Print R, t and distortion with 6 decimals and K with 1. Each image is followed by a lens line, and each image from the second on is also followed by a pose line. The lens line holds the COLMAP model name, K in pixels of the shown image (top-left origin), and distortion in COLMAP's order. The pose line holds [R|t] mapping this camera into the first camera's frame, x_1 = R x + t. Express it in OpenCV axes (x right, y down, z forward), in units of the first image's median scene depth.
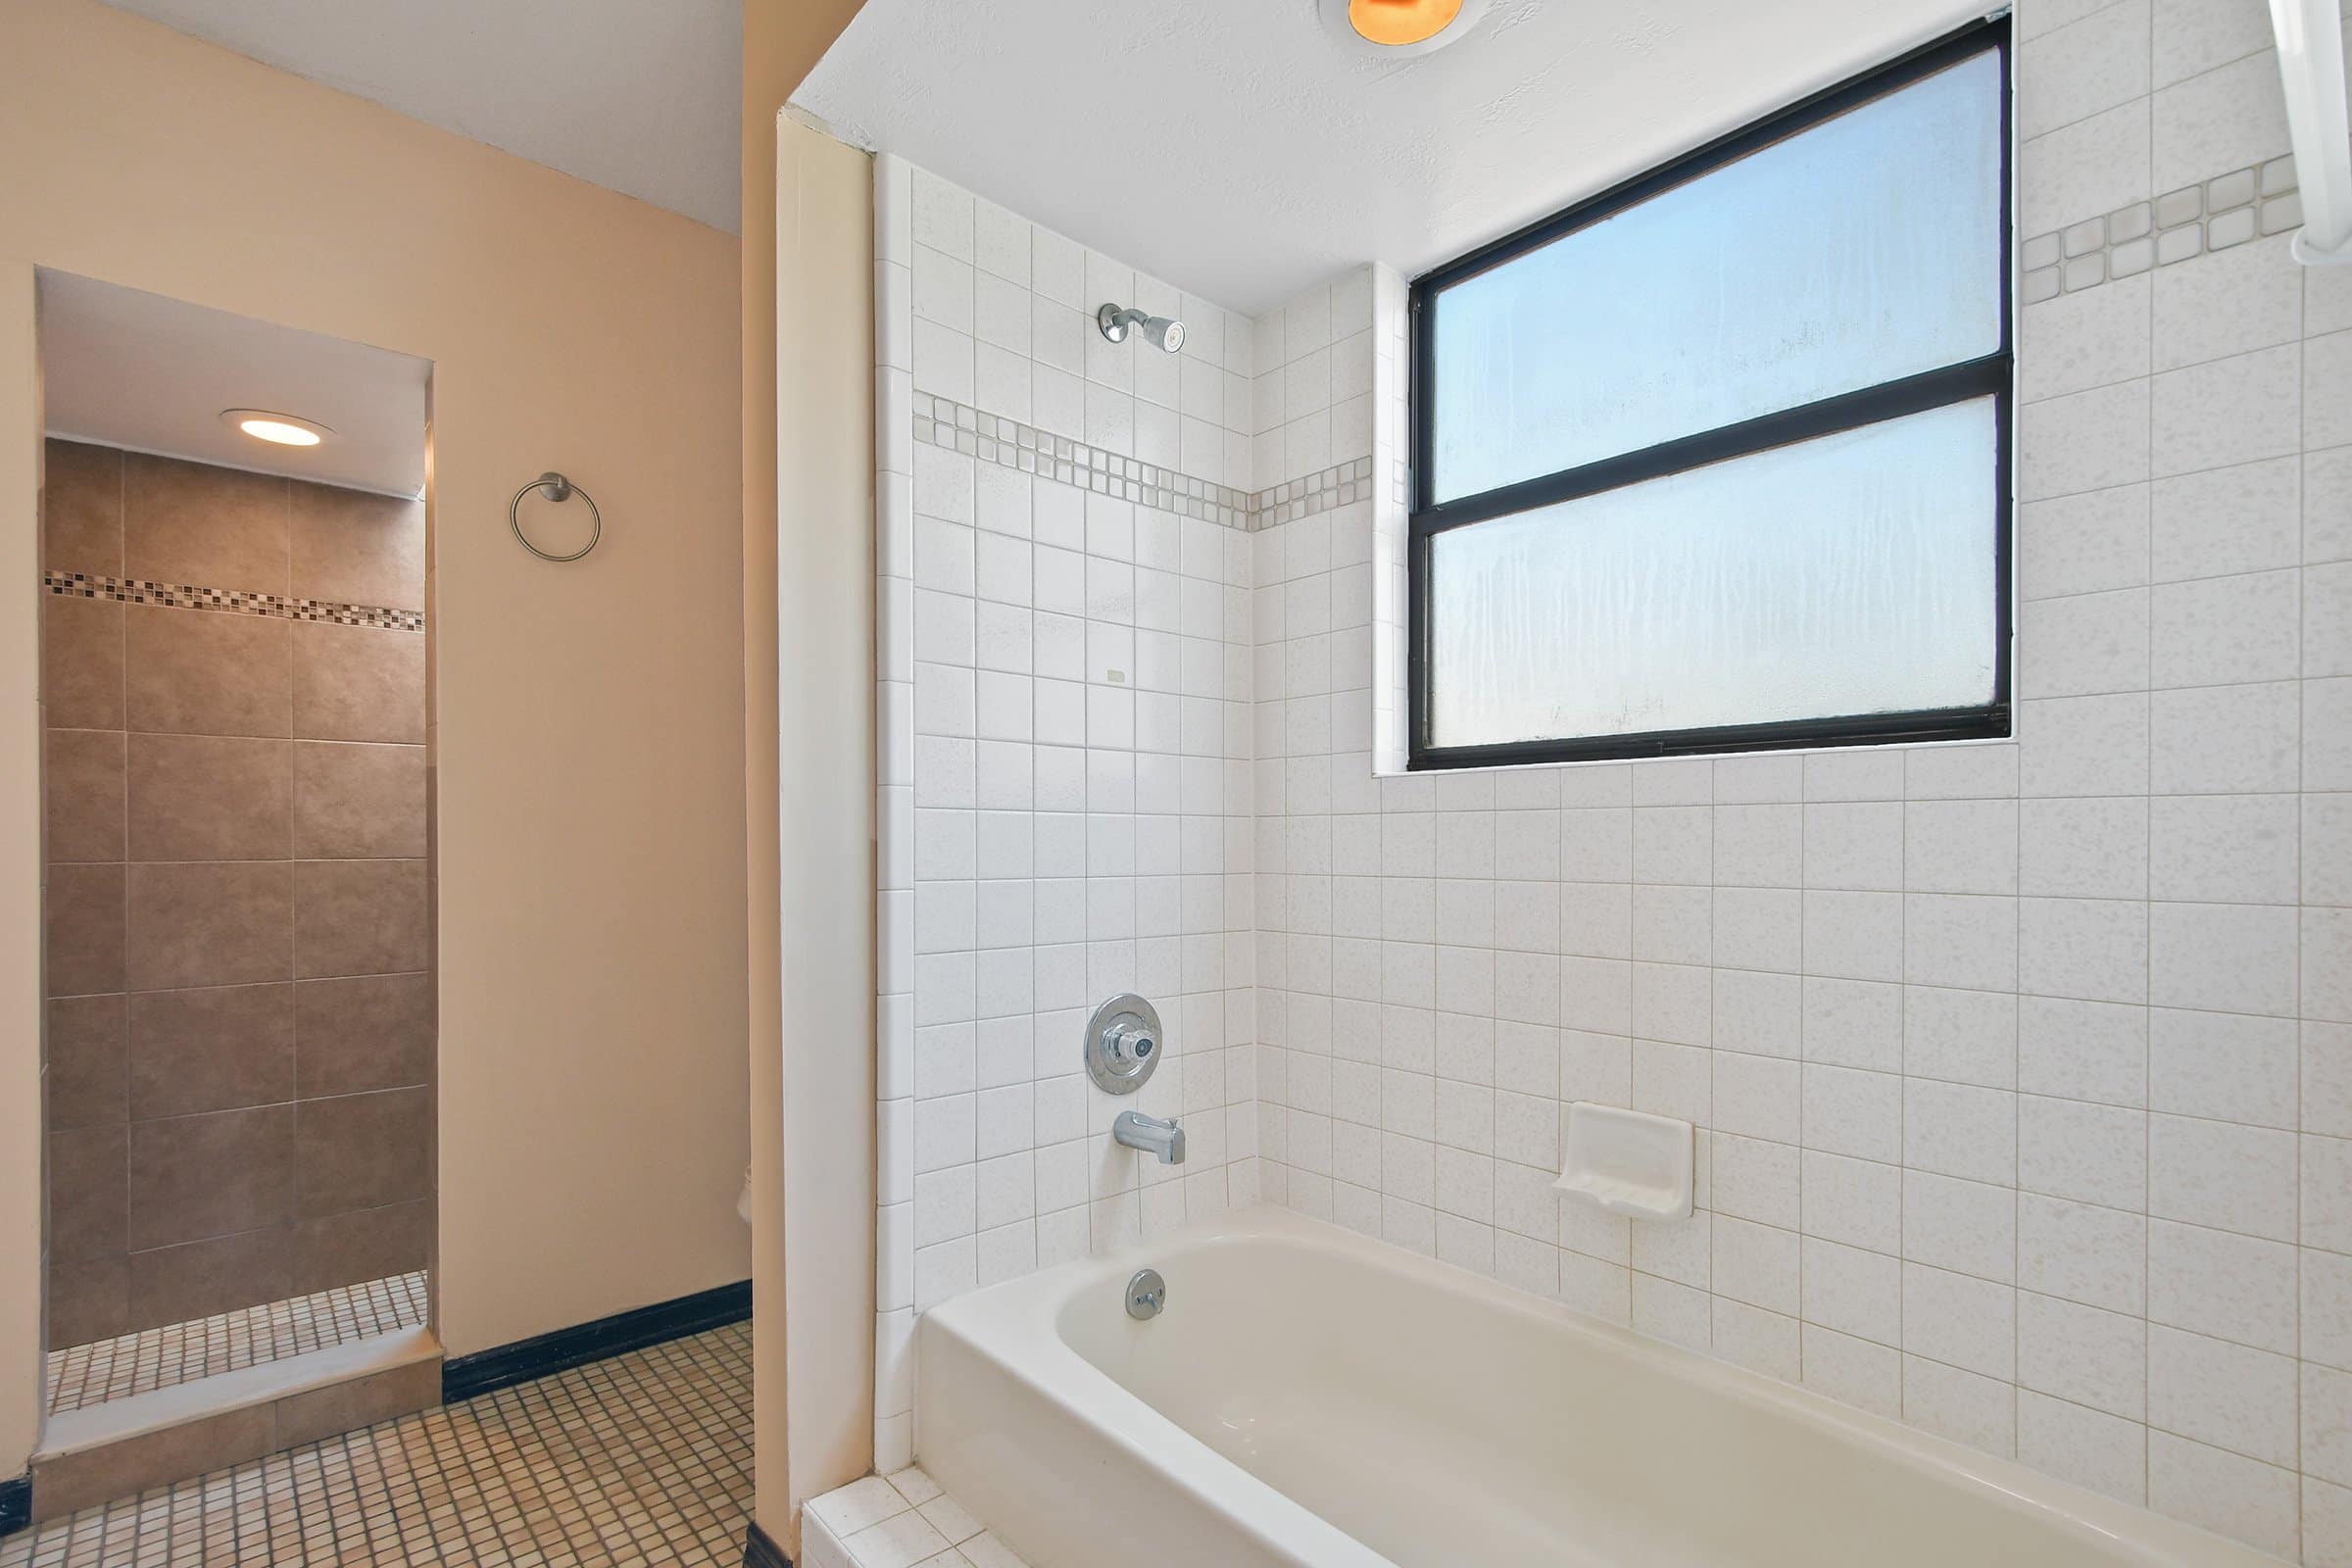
lens RADIAL K [[1109.7, 0, 1191.4], [0, 1109.7, 843.8], [0, 0, 1]] dist [-0.001941, -0.002025]
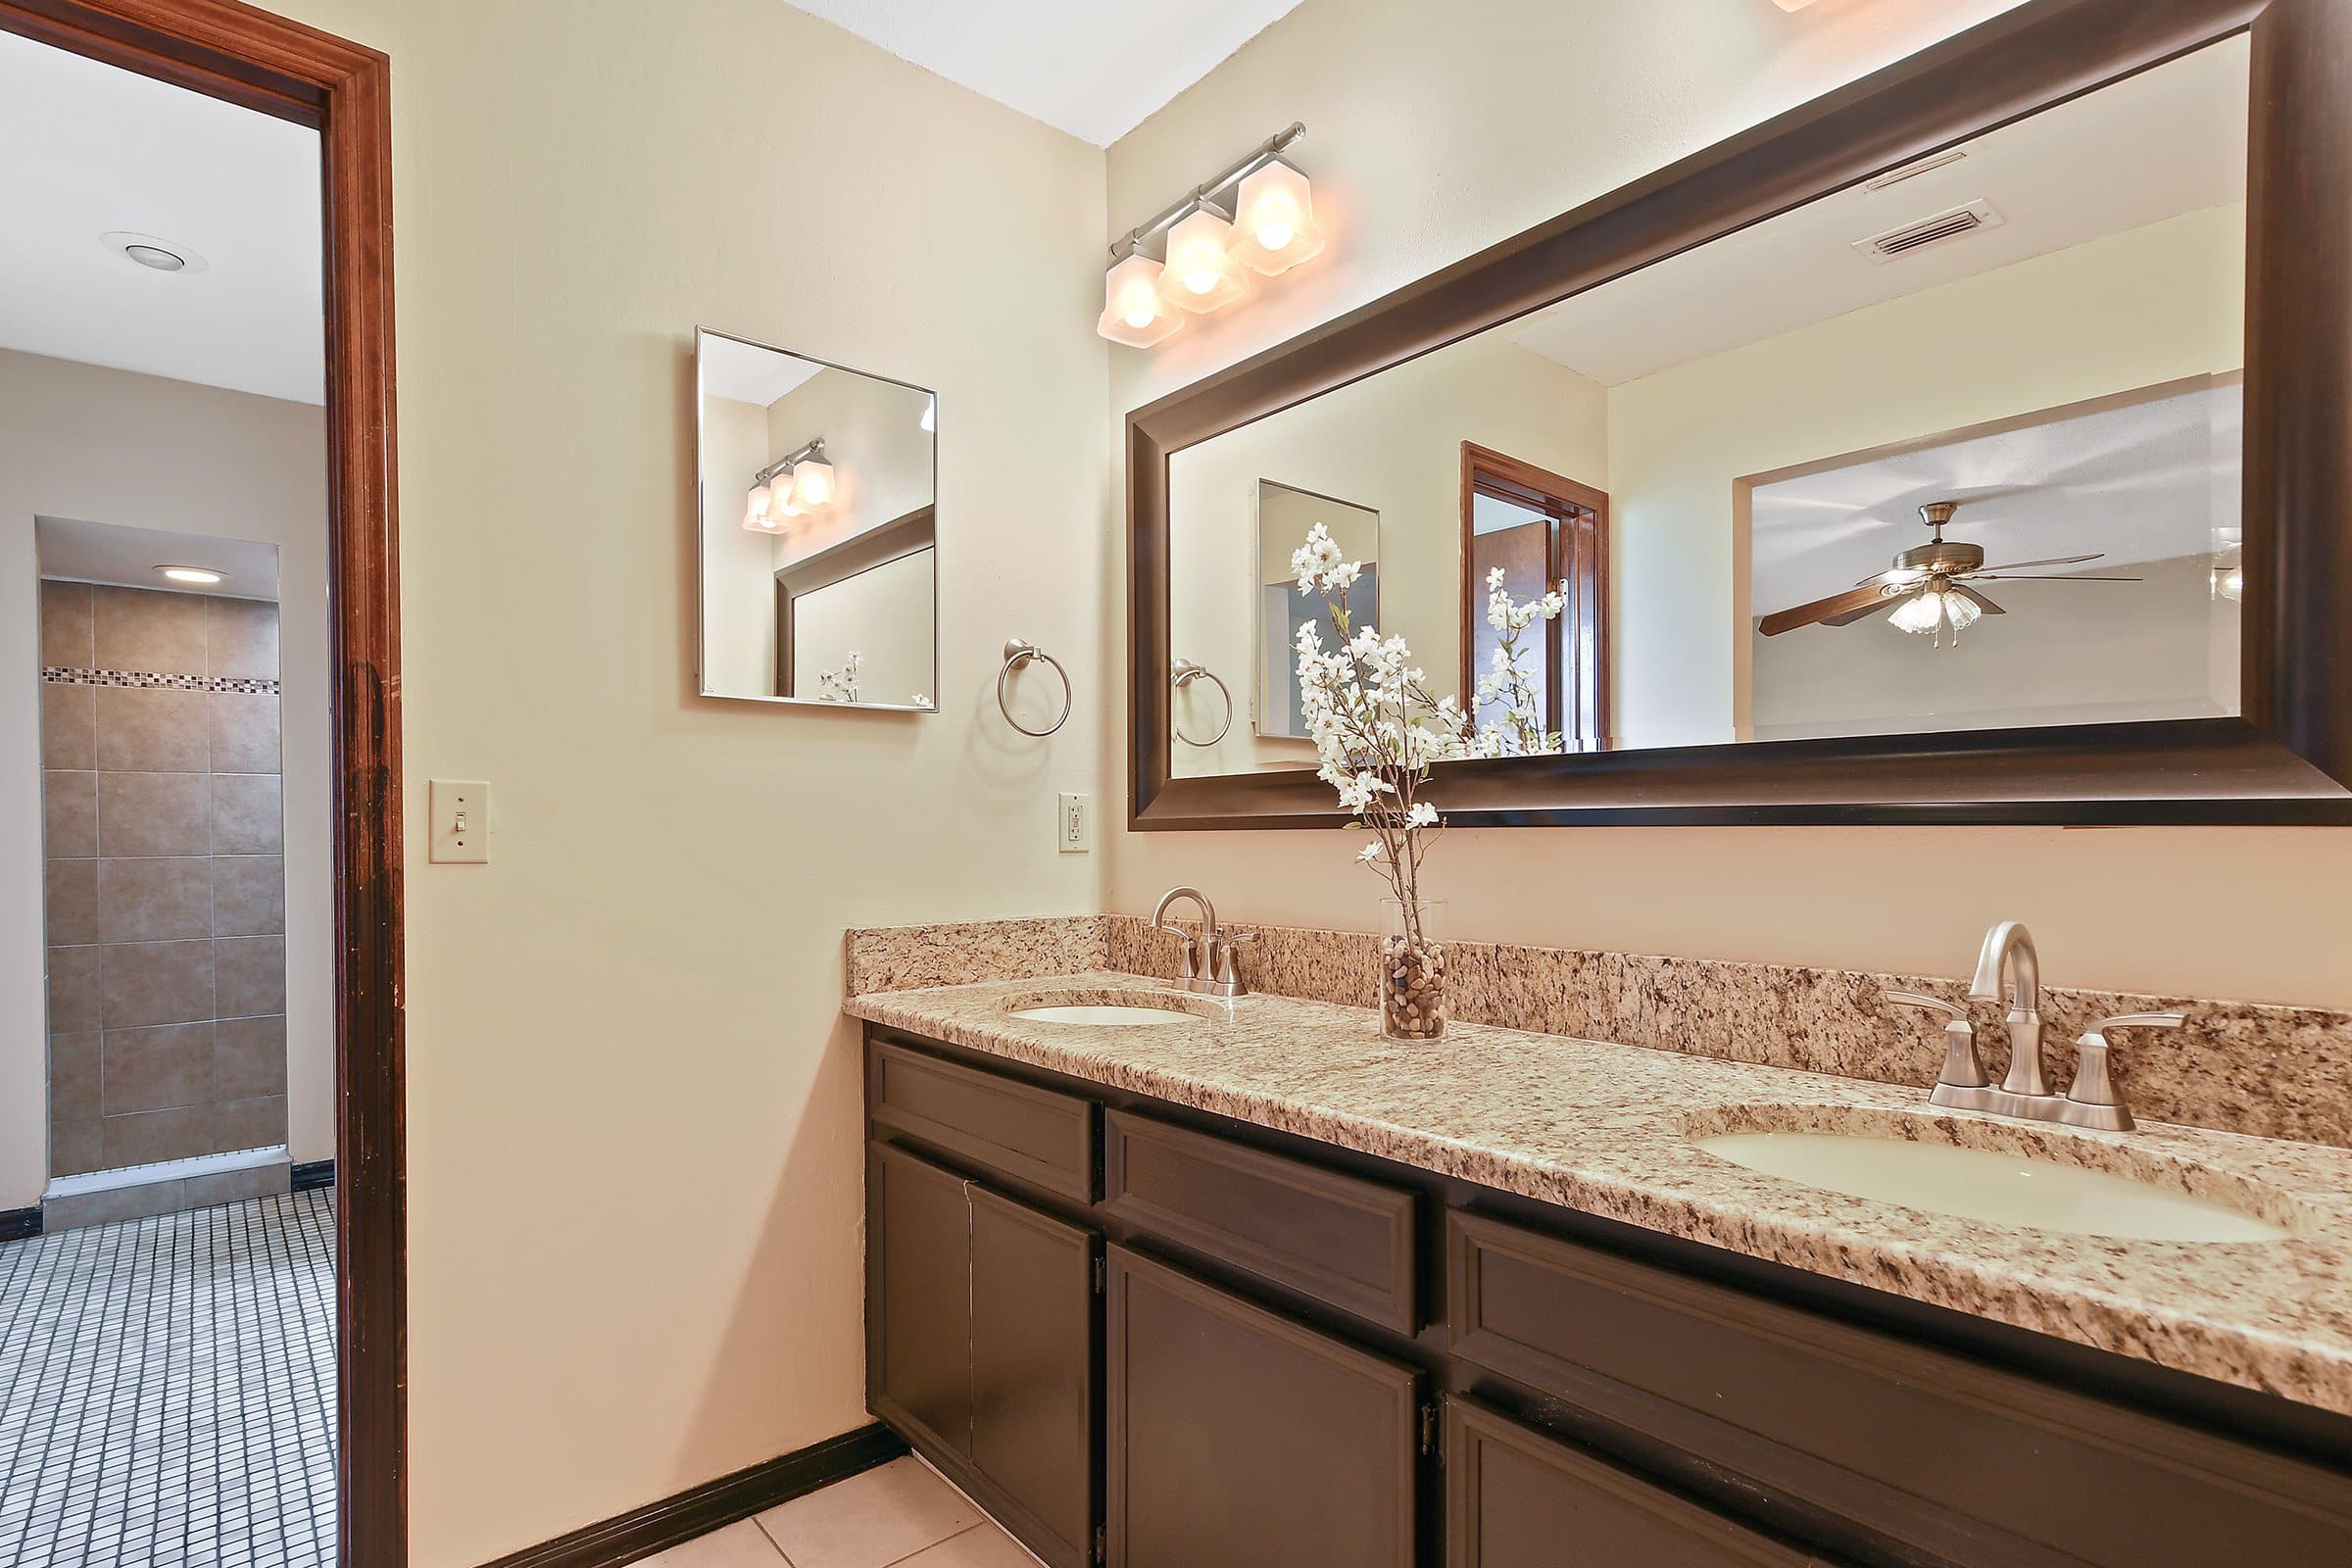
lens RADIAL K [[1109.7, 0, 1154.4], [0, 1109.7, 842.7], [0, 0, 1]] dist [-0.001941, -0.002025]
pose [[0.999867, -0.005240, -0.015442, 0.486185], [0.005366, 0.999953, 0.008105, -0.008385], [0.015398, -0.008187, 0.999848, -0.471611]]
